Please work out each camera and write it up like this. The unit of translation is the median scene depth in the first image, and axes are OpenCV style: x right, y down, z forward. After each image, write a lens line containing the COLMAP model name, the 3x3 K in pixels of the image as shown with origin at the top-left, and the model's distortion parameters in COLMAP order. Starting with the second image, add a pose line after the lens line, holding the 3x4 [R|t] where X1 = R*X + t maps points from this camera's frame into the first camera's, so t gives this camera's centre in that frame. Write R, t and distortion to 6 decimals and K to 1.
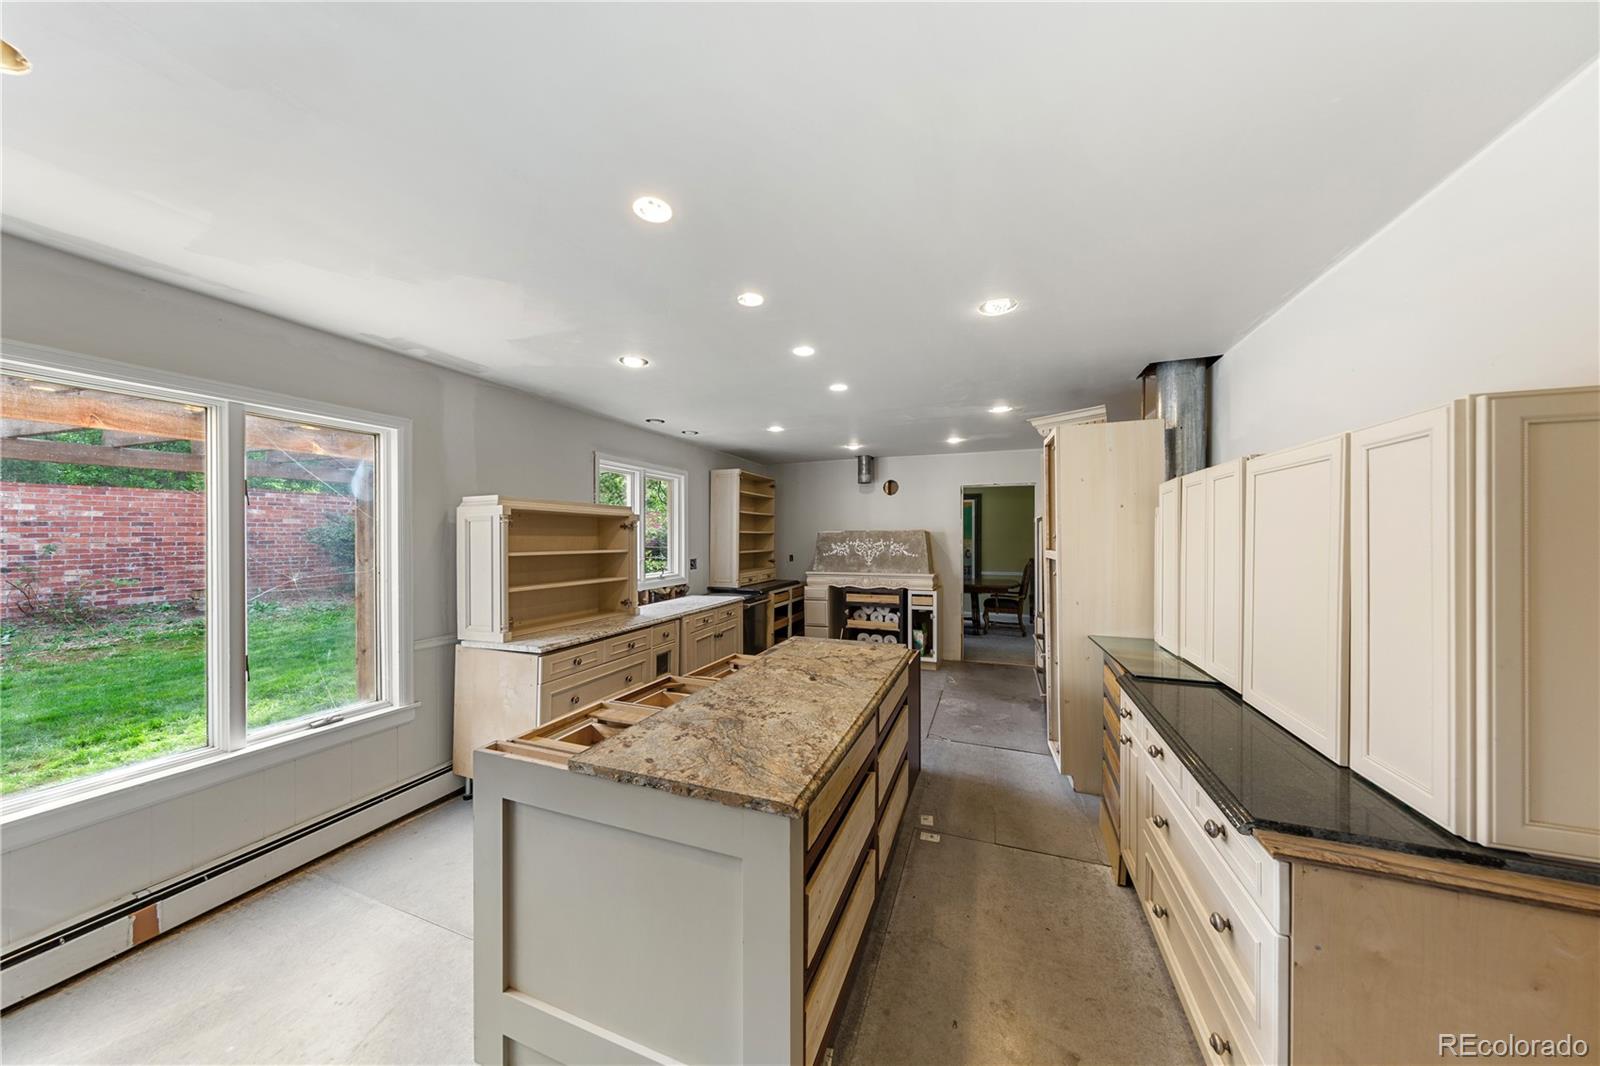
lens RADIAL K [[506.1, 0, 797.0], [0, 506.1, 536.4], [0, 0, 1]] dist [0.007531, -0.000713]
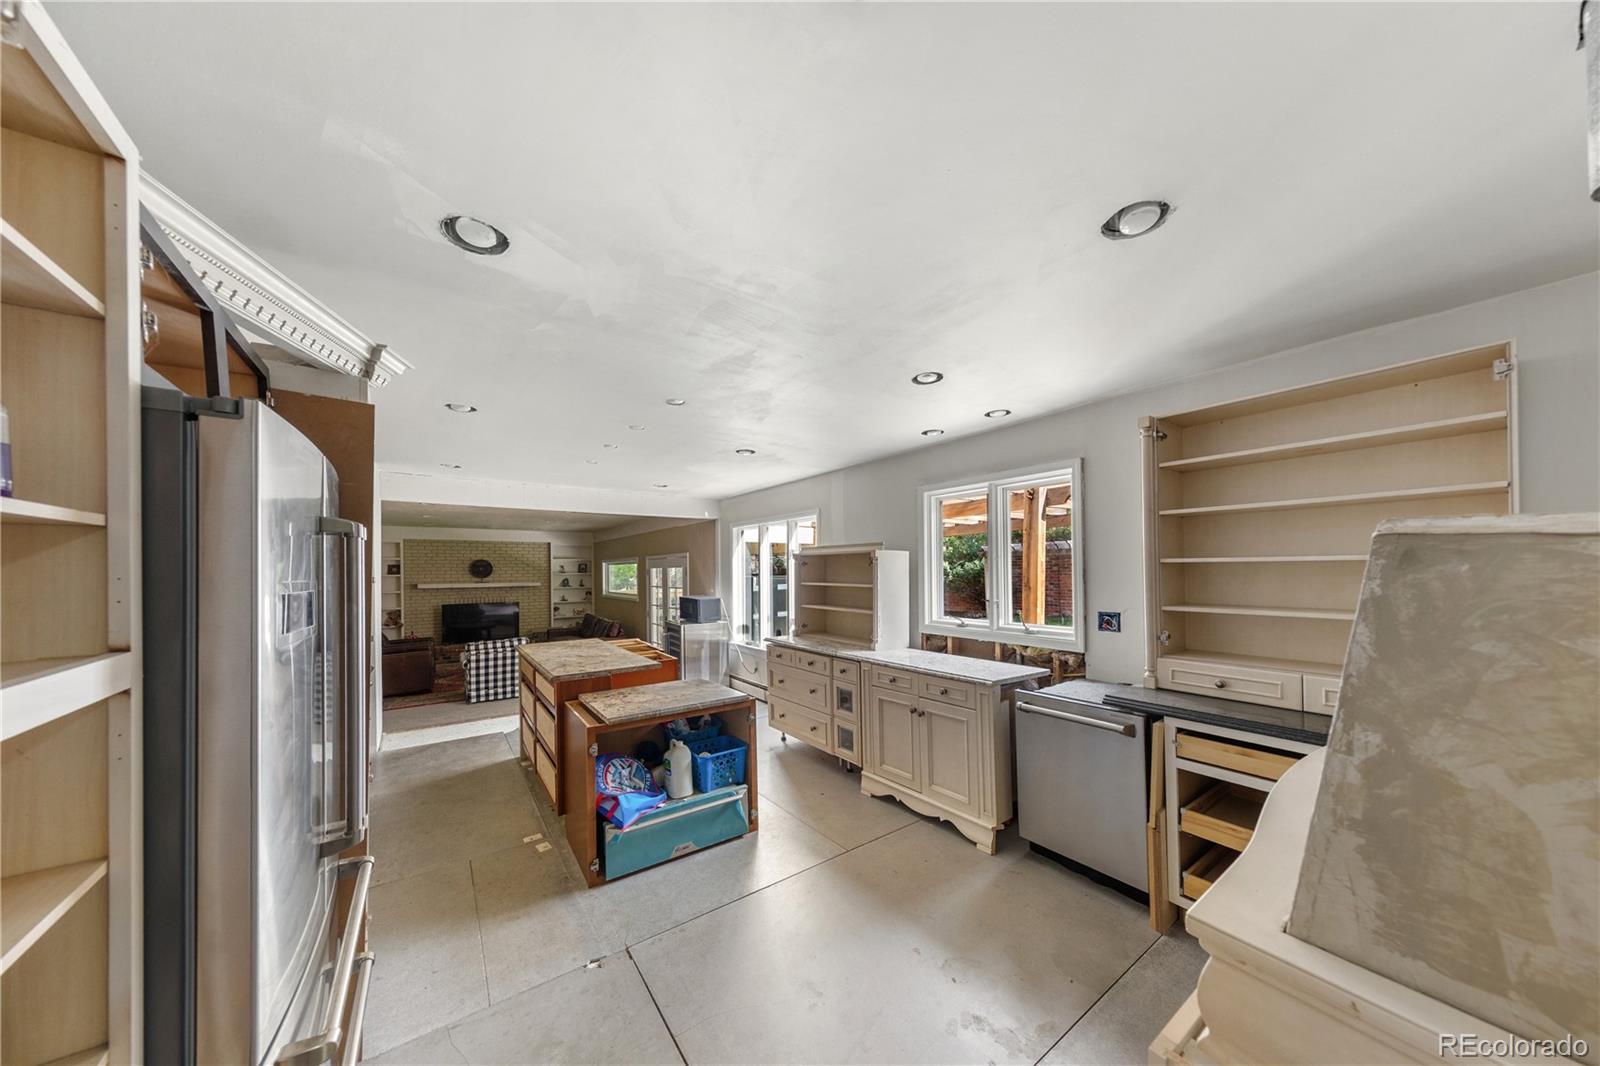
lens RADIAL K [[506.1, 0, 815.9], [0, 506.1, 577.0], [0, 0, 1]] dist [0.007531, -0.000713]
pose [[-0.528430, 0.016885, -0.848809, 0.602997], [0.010738, 0.999855, 0.013205, -0.005028], [0.848909, -0.002137, -0.528535, 1.459939]]
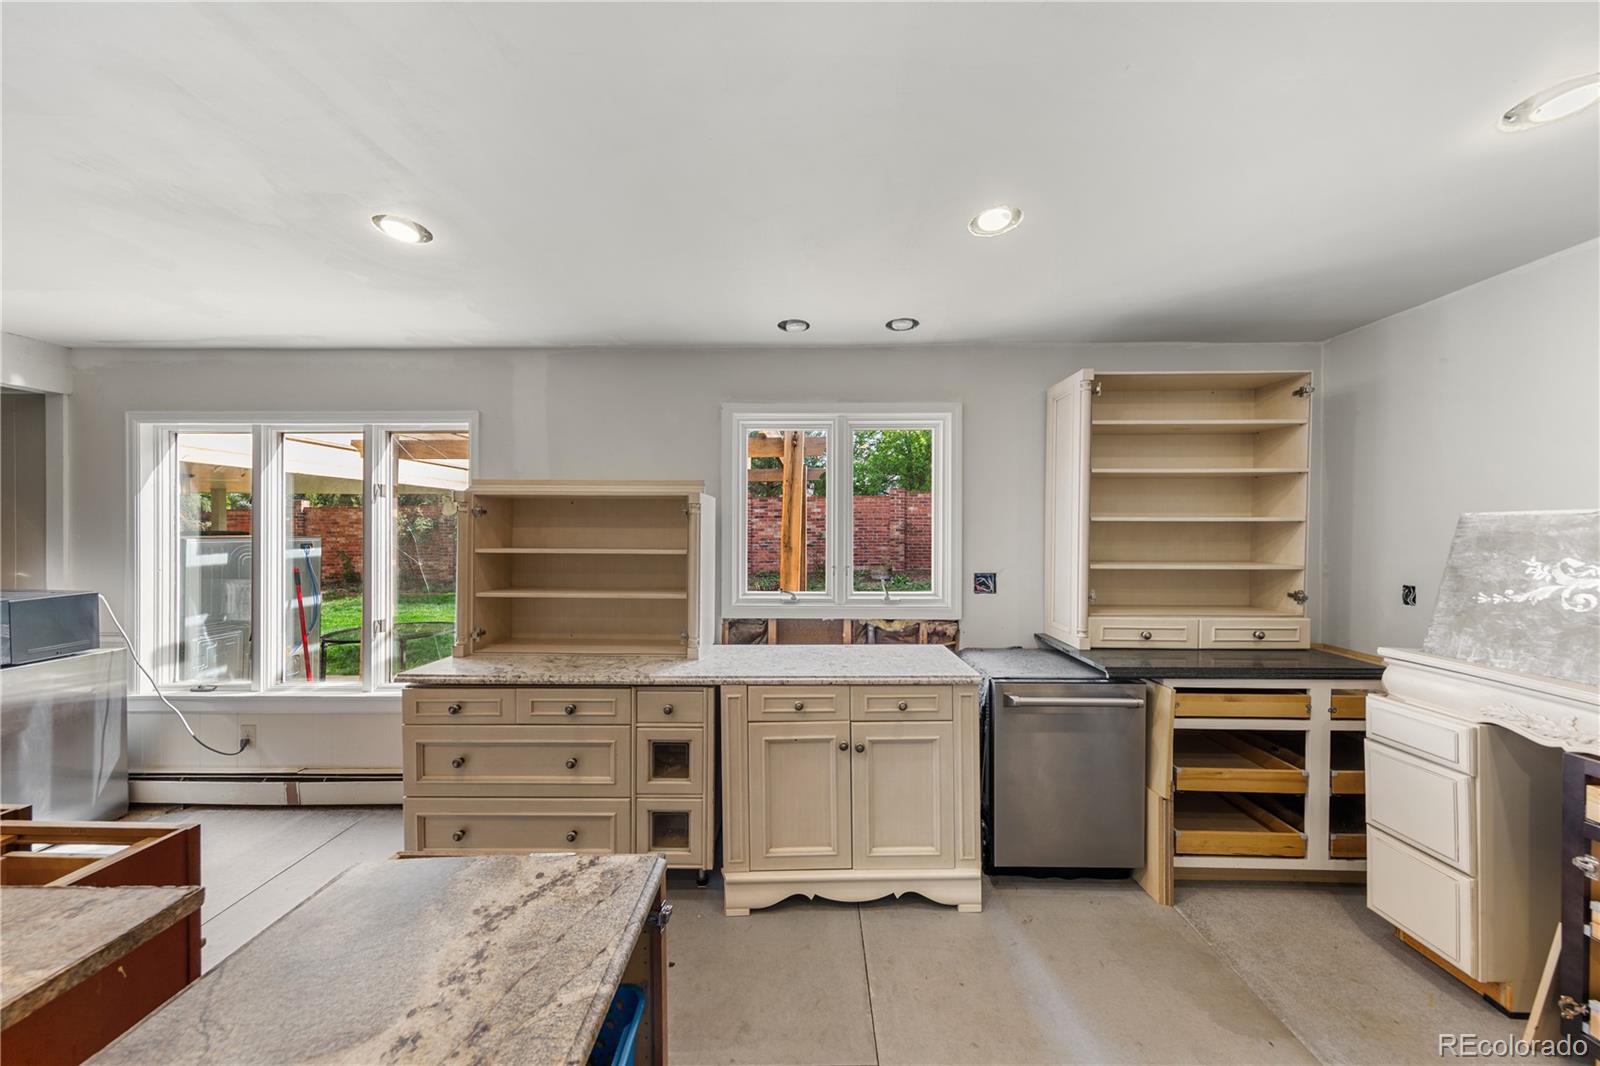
lens RADIAL K [[506.1, 0, 801.2], [0, 506.1, 532.2], [0, 0, 1]] dist [0.007531, -0.000713]
pose [[0.348536, 0.010760, -0.937234, 0.298039], [-0.000298, 0.999935, 0.011369, -0.003387], [0.937295, -0.003683, 0.348516, 0.929272]]
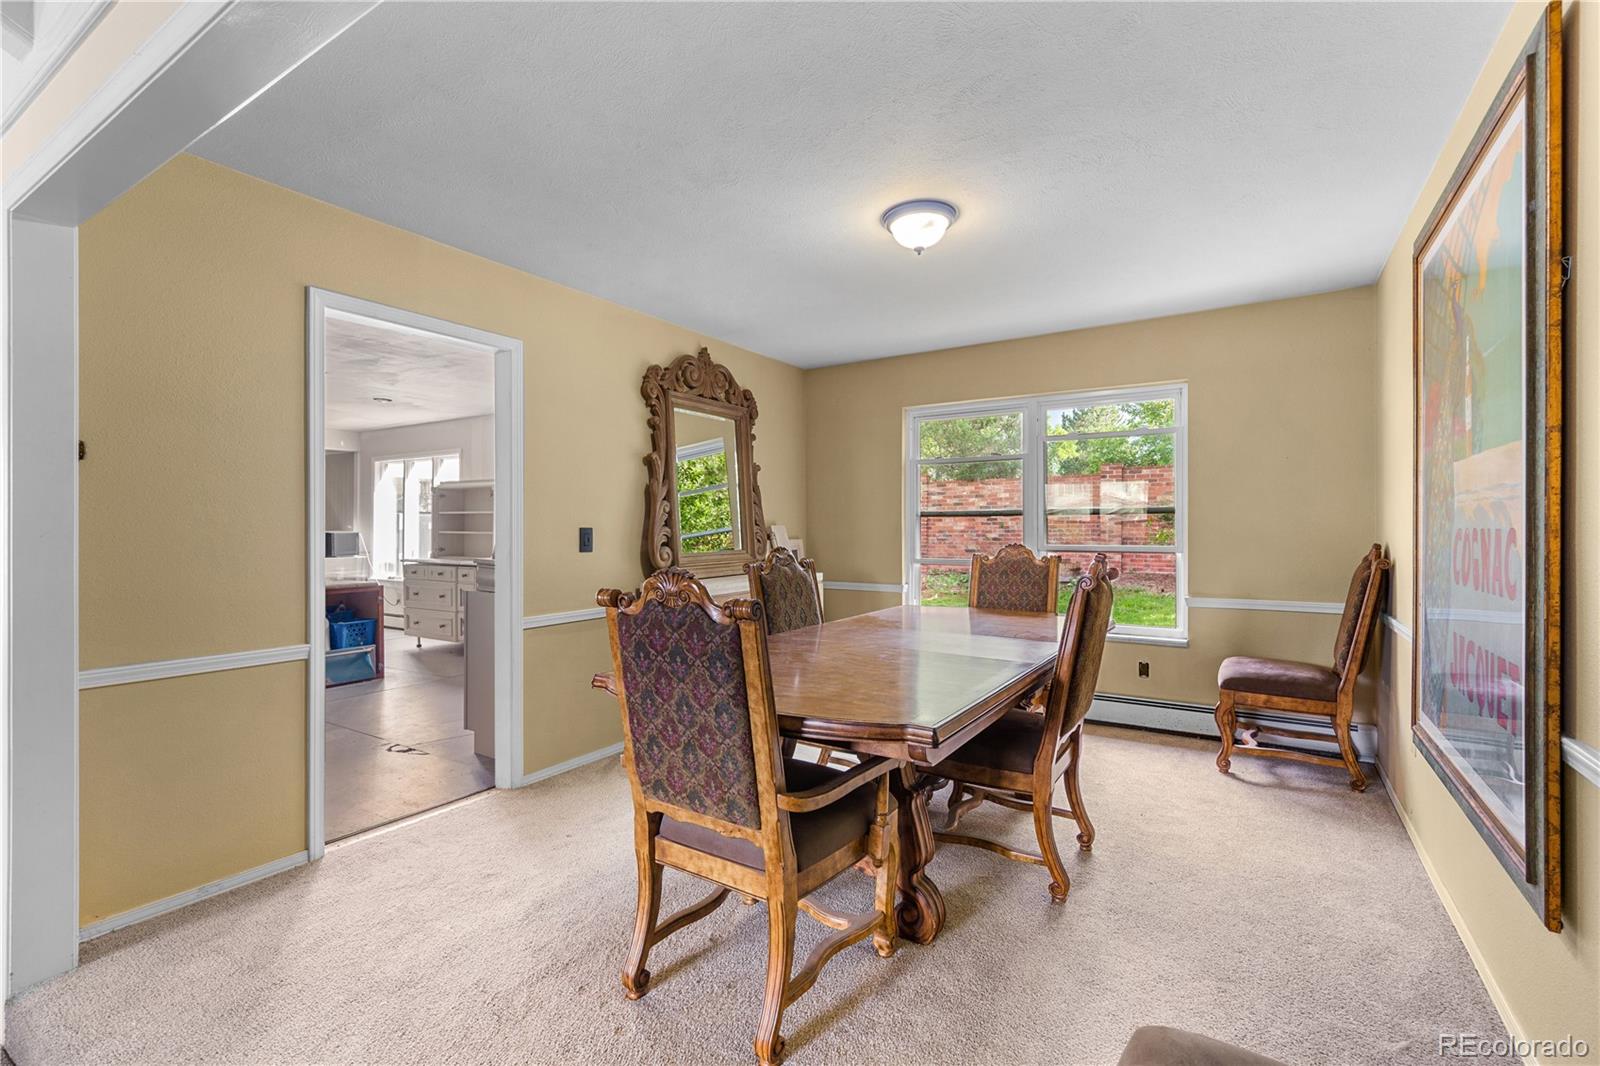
lens RADIAL K [[713.7, 0, 810.5], [0, 713.7, 524.3], [0, 0, 1]] dist [0.007475, -0.000468]
pose [[-0.186434, -0.002479, -0.982464, 1.370455], [0.002178, 0.999993, -0.002937, 0.068471], [0.982465, -0.002687, -0.186427, 2.191535]]
